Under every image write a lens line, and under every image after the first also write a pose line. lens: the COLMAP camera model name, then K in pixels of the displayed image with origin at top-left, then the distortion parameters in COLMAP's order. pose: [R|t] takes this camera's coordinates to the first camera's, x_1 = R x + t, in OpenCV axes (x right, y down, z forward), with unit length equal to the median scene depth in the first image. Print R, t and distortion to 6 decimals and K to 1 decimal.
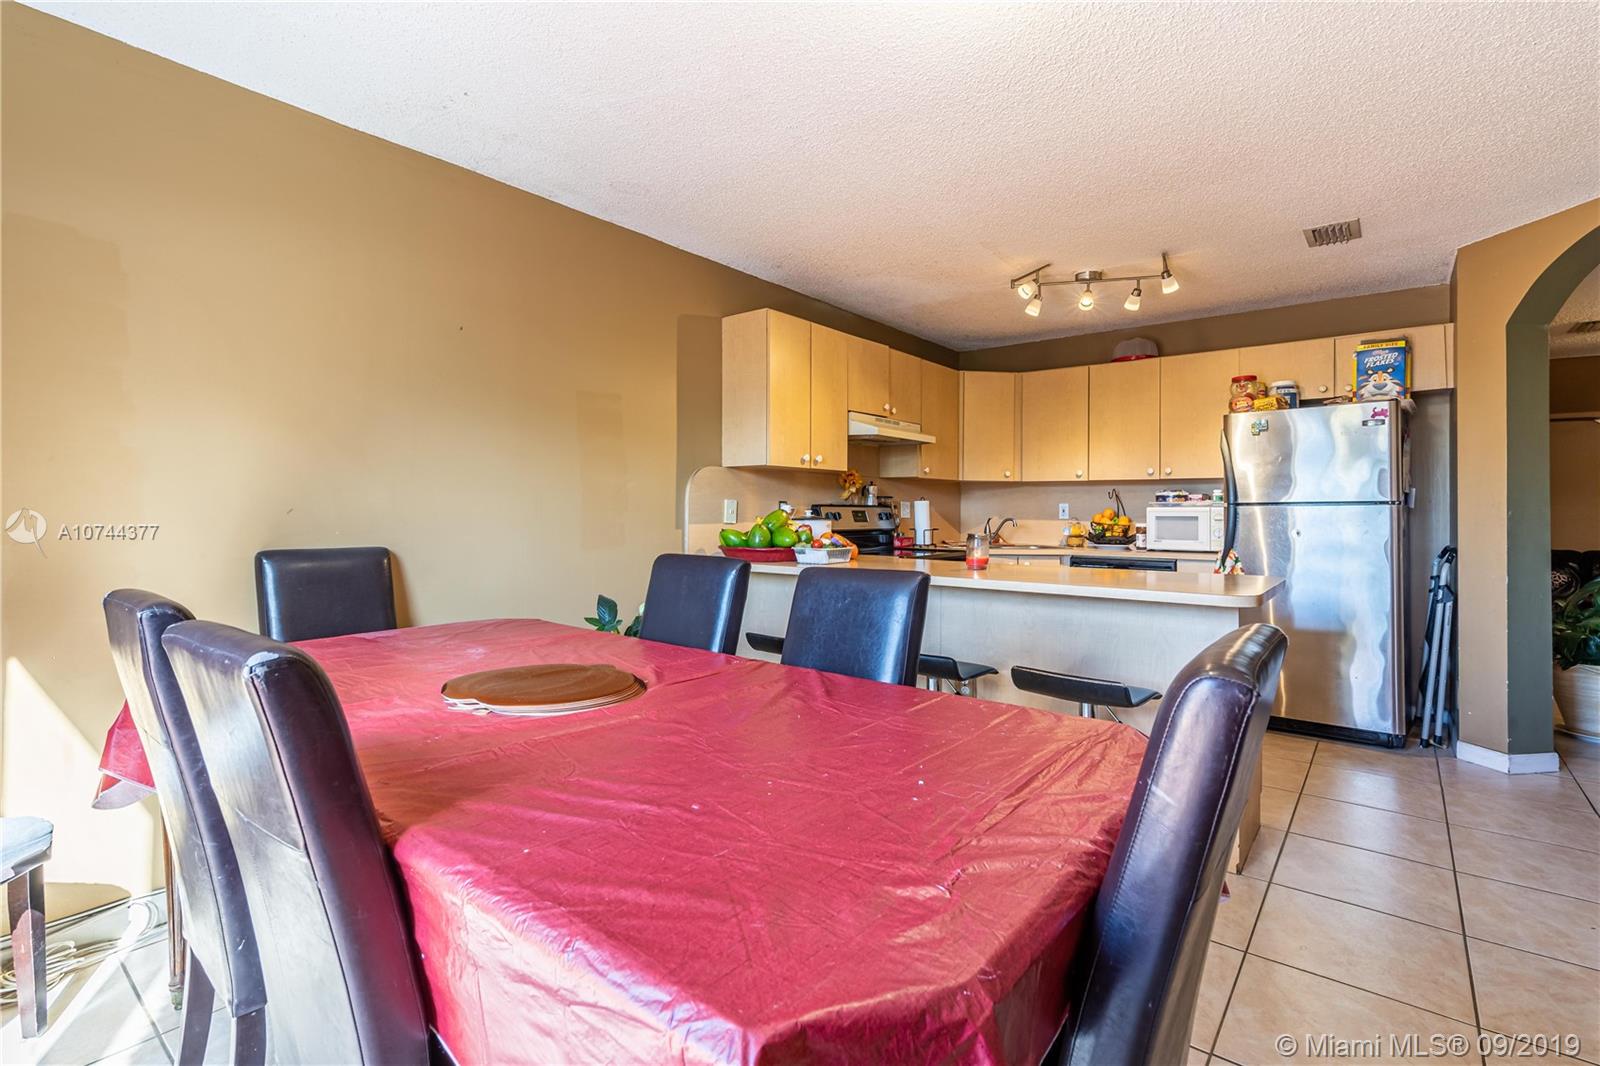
lens RADIAL K [[731.2, 0, 829.7], [0, 731.2, 503.4], [0, 0, 1]] dist [-0.003182, 0.000236]
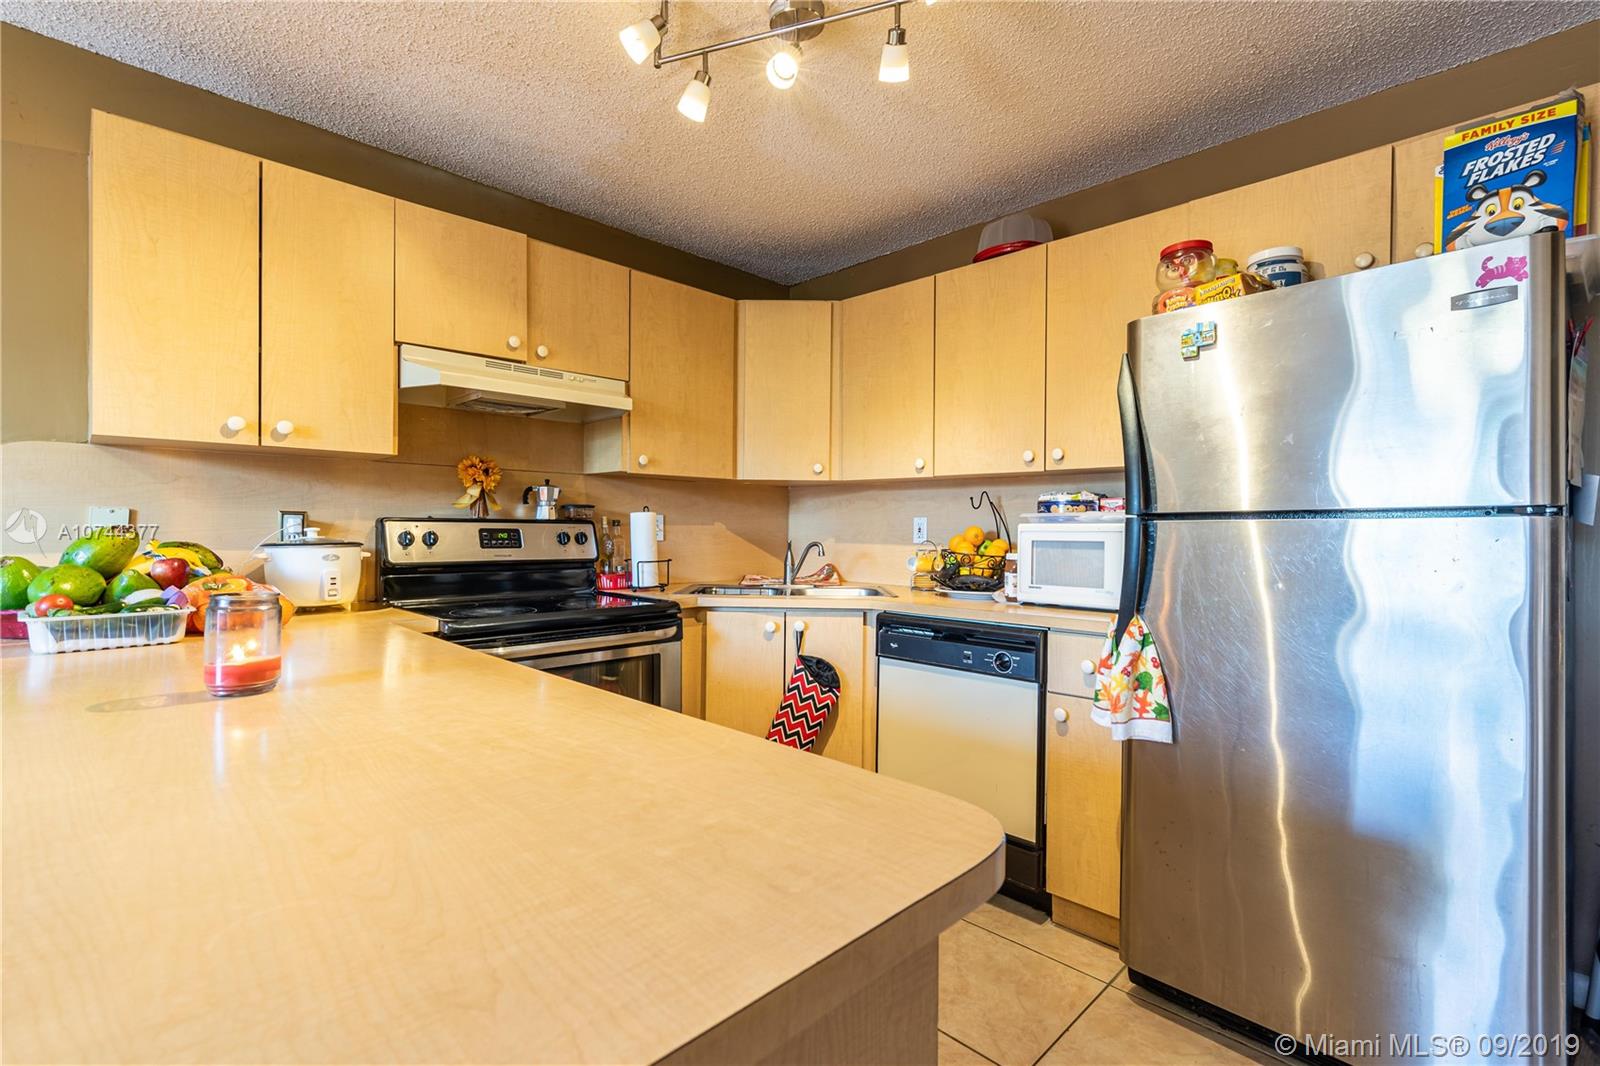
lens RADIAL K [[731.2, 0, 796.8], [0, 731.2, 531.5], [0, 0, 1]] dist [-0.003182, 0.000236]
pose [[0.991968, 0.002469, -0.126467, 0.353179], [-0.000886, 0.999921, 0.012567, 0.004783], [0.126488, -0.012354, 0.991891, 0.464380]]
